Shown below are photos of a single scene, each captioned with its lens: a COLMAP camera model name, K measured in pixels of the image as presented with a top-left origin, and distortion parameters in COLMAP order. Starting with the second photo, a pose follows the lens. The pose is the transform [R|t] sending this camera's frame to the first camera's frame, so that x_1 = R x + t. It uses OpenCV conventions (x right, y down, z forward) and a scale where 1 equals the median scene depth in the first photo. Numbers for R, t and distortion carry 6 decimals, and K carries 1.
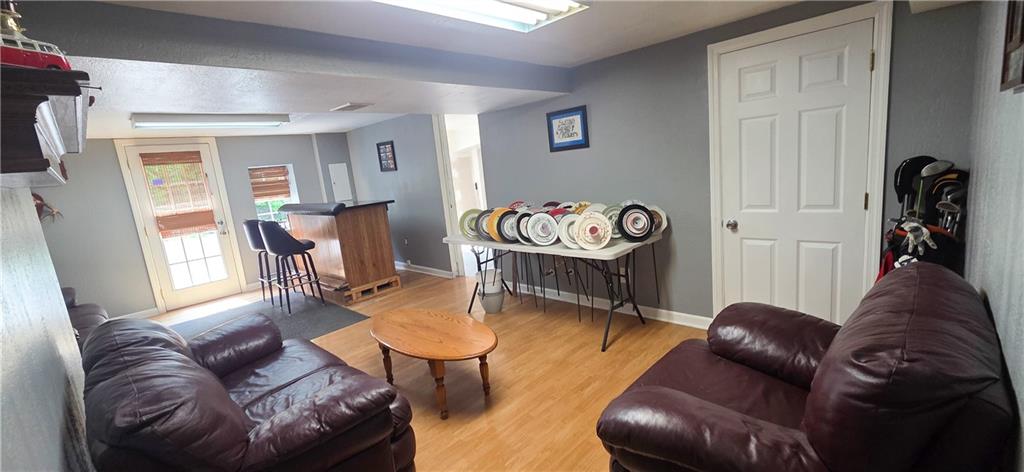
lens RADIAL K [[420.2, 0, 514.0], [0, 420.2, 233.9], [0, 0, 1]] dist [0.007281, 0.000001]
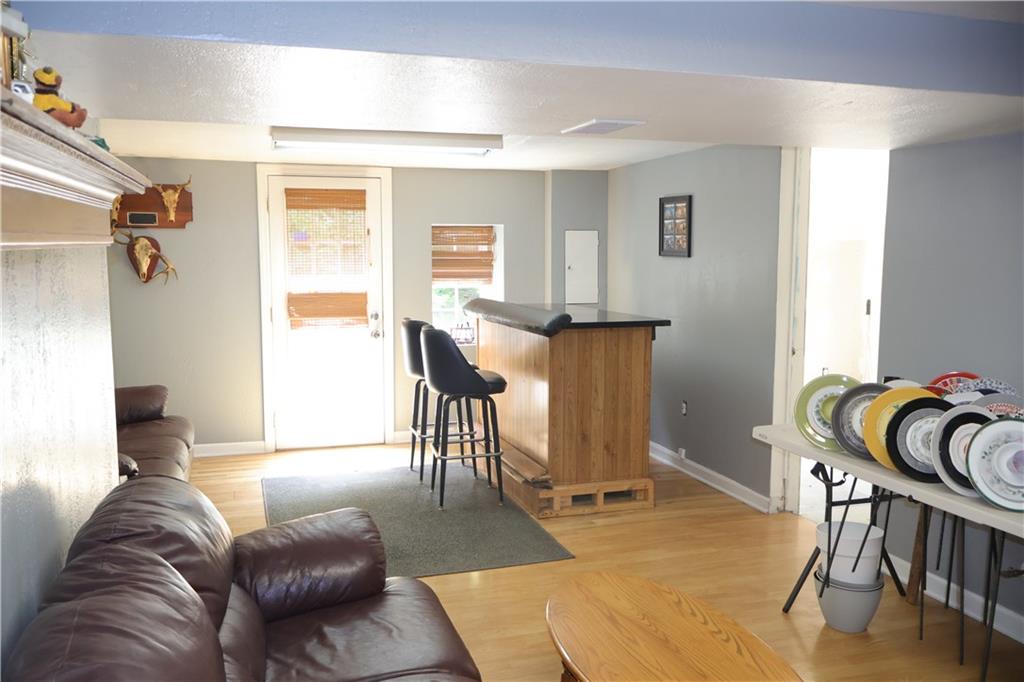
lens RADIAL K [[848.2, 0, 510.5], [0, 848.2, 344.1], [0, 0, 1]] dist [-0.001891, -0.005715]
pose [[0.870291, 0.154043, -0.467830, 0.010036], [-0.170414, 0.985344, 0.007428, -0.035323], [0.462118, 0.073260, 0.883787, 0.087797]]
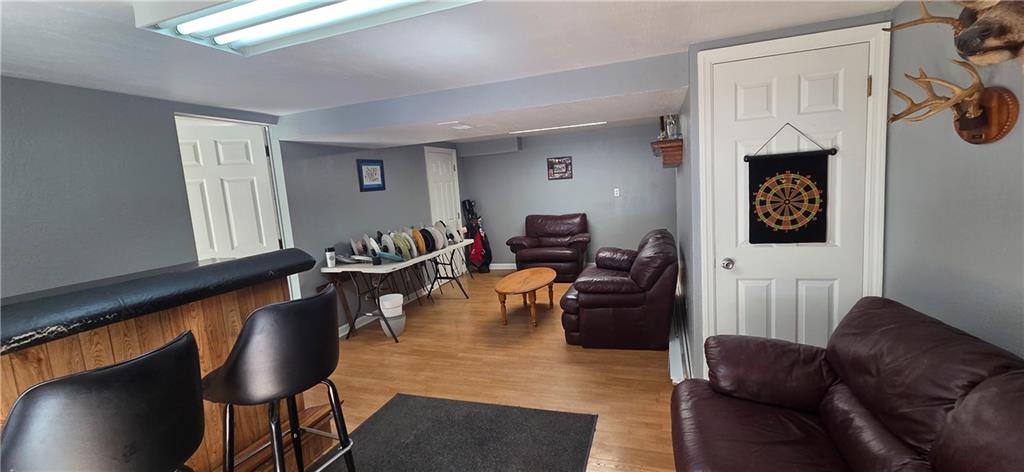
lens RADIAL K [[420.2, 0, 513.3], [0, 420.2, 235.3], [0, 0, 1]] dist [0.007281, 0.000001]
pose [[-0.399843, 0.018956, 0.916388, -1.029485], [0.269123, 0.958147, 0.097605, -0.068726], [-0.876184, 0.285648, -0.388210, 0.990293]]
